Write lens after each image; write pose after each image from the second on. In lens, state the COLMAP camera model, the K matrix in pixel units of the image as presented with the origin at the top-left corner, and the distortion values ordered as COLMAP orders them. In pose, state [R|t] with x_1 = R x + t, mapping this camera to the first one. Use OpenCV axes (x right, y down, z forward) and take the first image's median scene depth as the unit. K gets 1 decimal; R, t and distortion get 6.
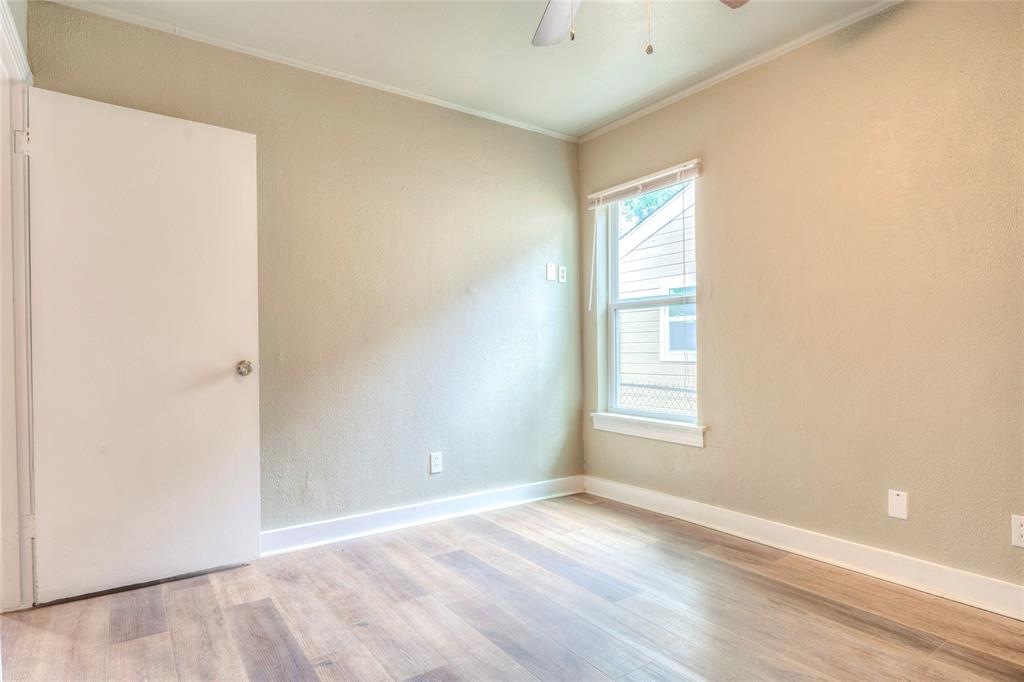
lens RADIAL K [[553.1, 0, 508.1], [0, 553.1, 349.1], [0, 0, 1]] dist [-0.001059, -0.005278]
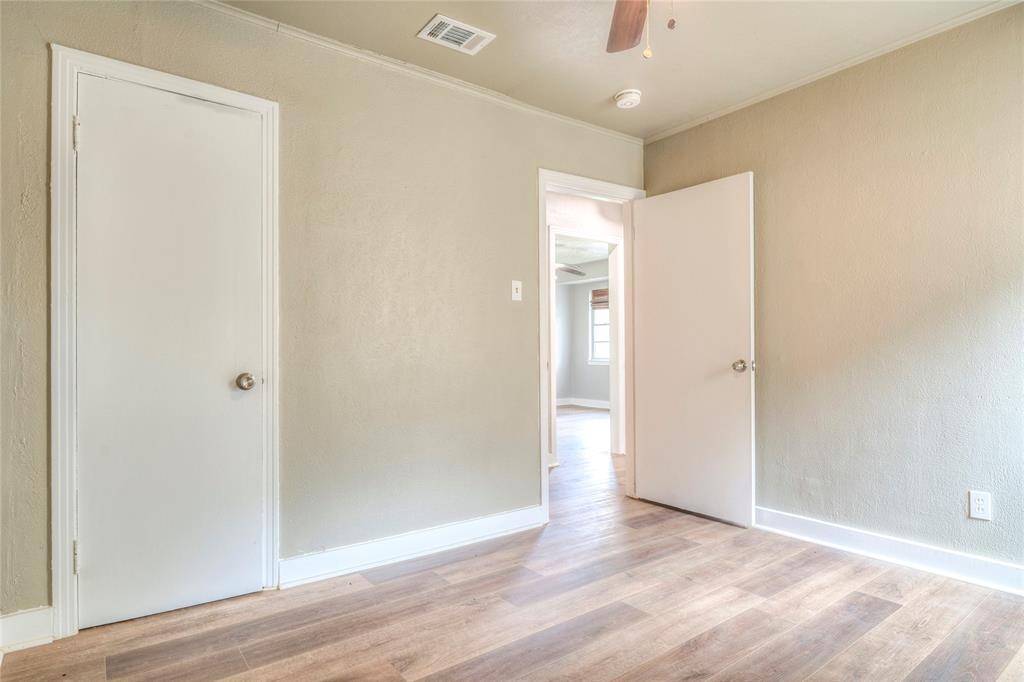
lens RADIAL K [[553.1, 0, 508.3], [0, 553.1, 342.3], [0, 0, 1]] dist [-0.001059, -0.005278]
pose [[0.035601, -0.013765, -0.999271, 0.761333], [0.000696, 0.999905, -0.013749, -0.001383], [0.999366, -0.000206, 0.035608, 0.458285]]
